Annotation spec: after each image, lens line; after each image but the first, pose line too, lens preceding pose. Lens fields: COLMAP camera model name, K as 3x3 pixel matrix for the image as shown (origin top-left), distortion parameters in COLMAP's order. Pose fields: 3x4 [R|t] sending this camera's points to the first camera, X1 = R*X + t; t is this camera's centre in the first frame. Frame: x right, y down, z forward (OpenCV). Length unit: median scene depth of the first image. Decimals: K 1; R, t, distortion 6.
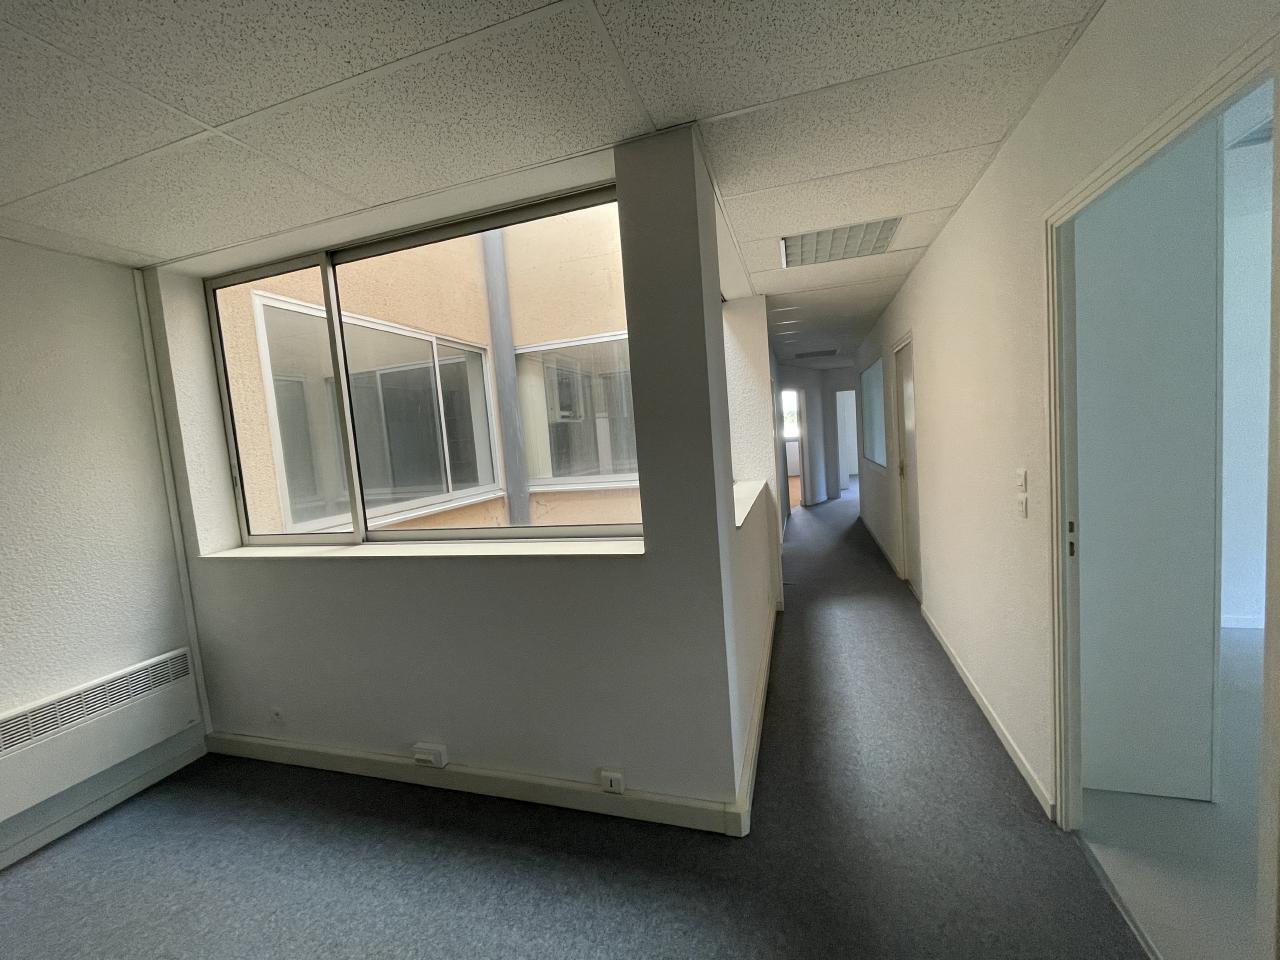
lens RADIAL K [[517.0, 0, 639.0], [0, 517.0, 482.4], [0, 0, 1]] dist [0.001240, 0.000161]
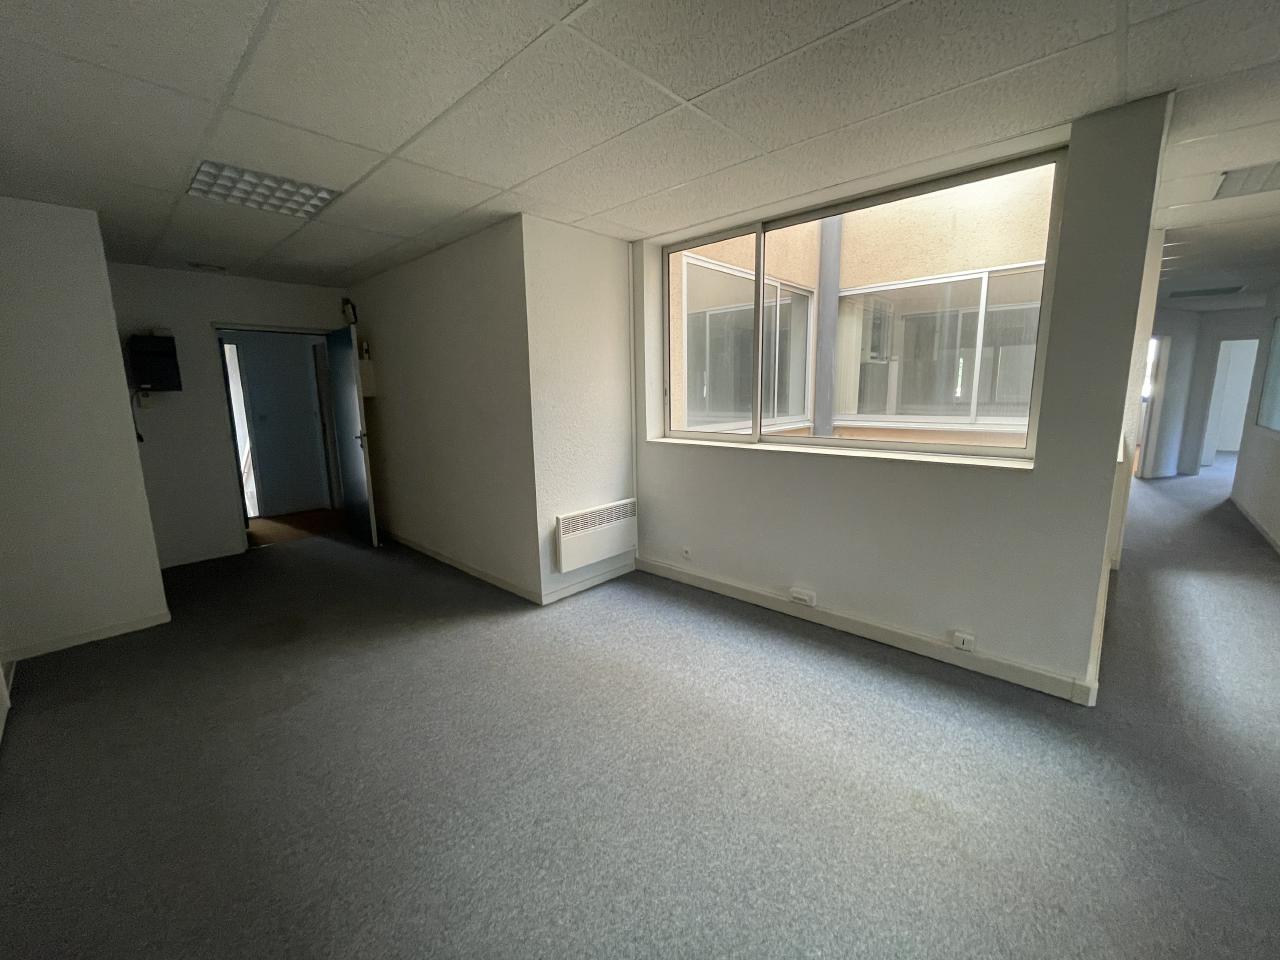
lens RADIAL K [[517.0, 0, 639.0], [0, 517.0, 482.4], [0, 0, 1]] dist [0.001240, 0.000161]
pose [[0.901198, 0.139948, -0.410190, -0.236736], [-0.094456, 0.987102, 0.129256, 0.071145], [0.422989, -0.077740, 0.902794, -0.370560]]
